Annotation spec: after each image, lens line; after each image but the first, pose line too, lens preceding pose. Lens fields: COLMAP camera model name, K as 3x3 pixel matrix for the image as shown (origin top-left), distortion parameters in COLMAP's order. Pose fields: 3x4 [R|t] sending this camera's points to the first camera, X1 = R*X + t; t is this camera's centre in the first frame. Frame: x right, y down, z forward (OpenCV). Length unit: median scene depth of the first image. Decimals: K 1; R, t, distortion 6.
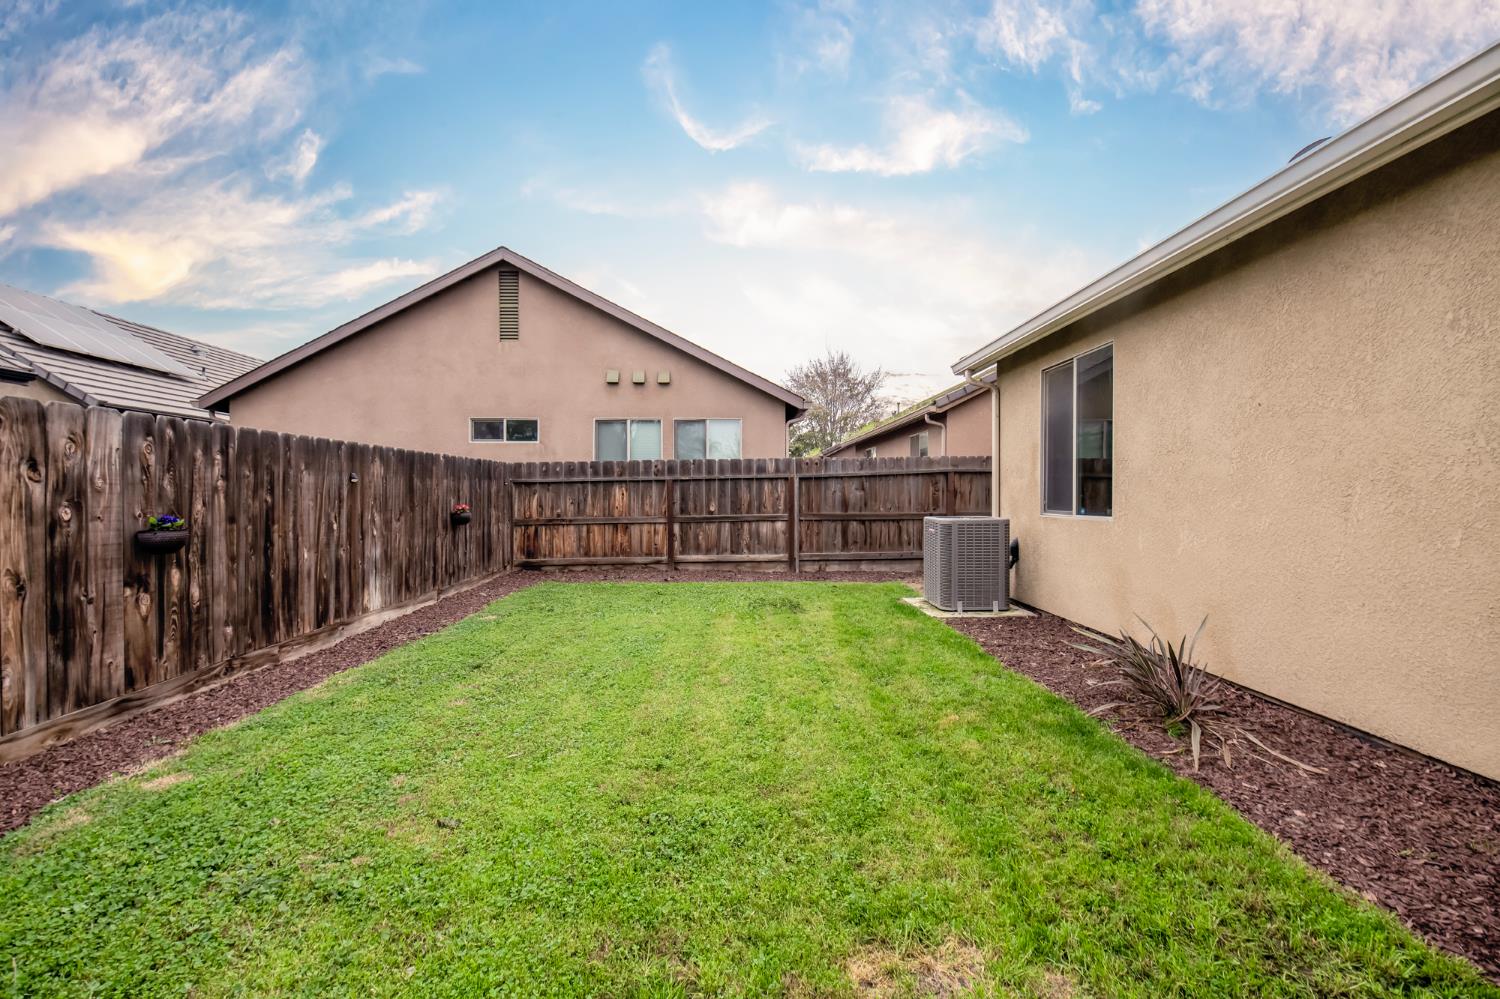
lens RADIAL K [[623.8, 0, 754.6], [0, 623.8, 496.3], [0, 0, 1]] dist [0.001673, -0.000123]
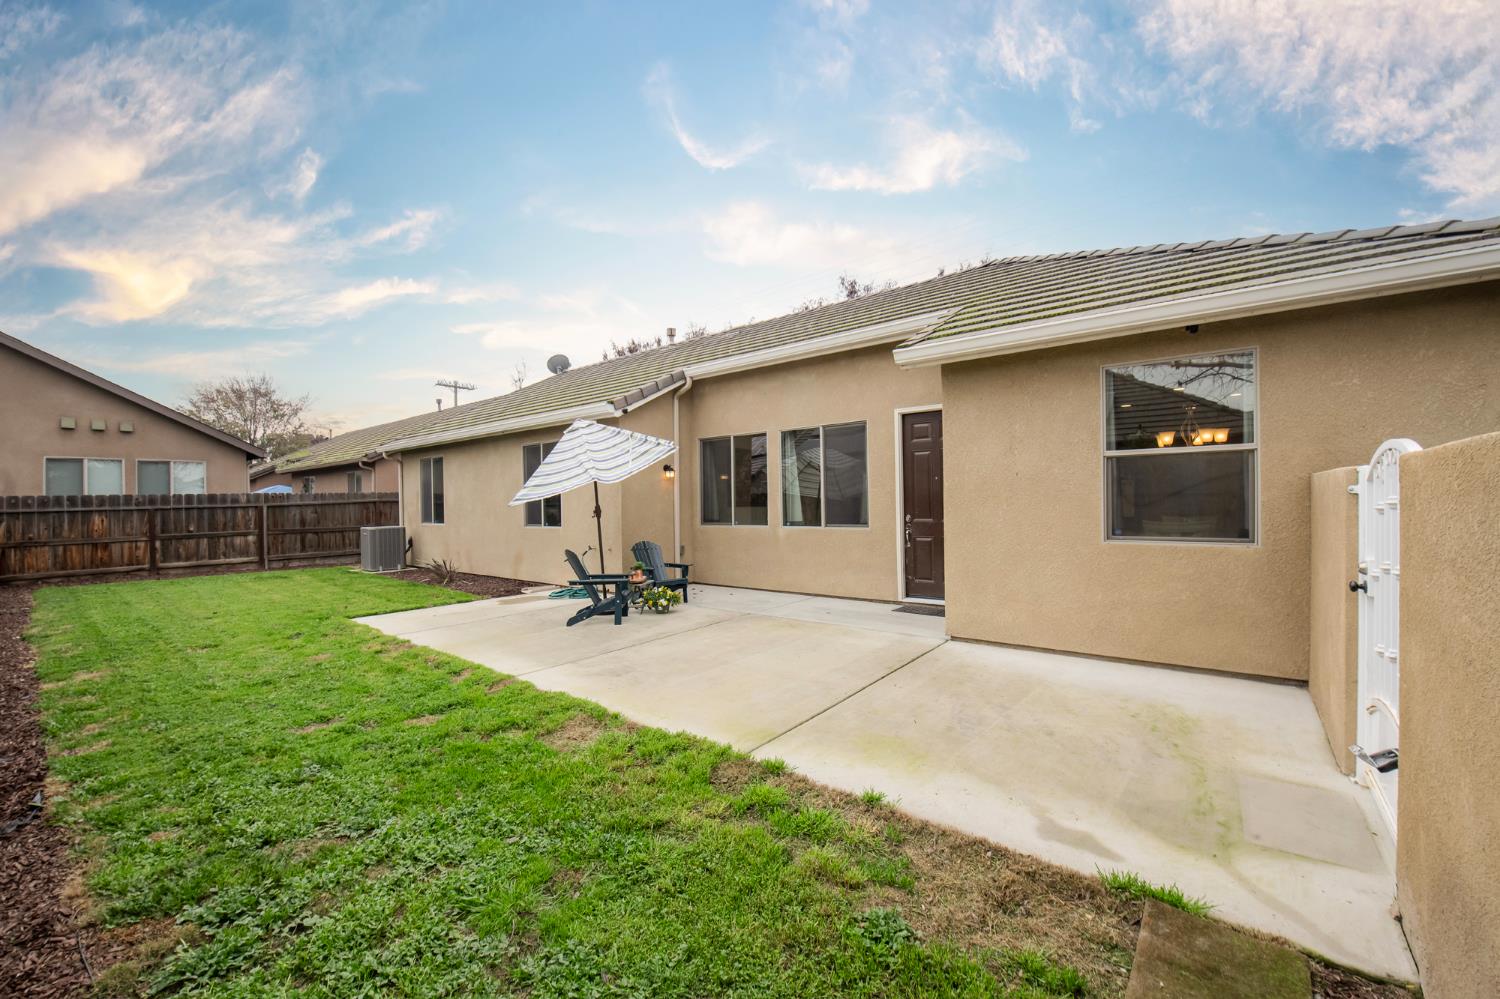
lens RADIAL K [[605.2, 0, 748.6], [0, 605.2, 507.7], [0, 0, 1]] dist [-0.013887, -0.000214]
pose [[0.665353, -0.015456, 0.746369, -0.238620], [0.016963, 0.999841, 0.005583, -0.014069], [-0.746337, 0.008947, 0.665509, -0.851127]]
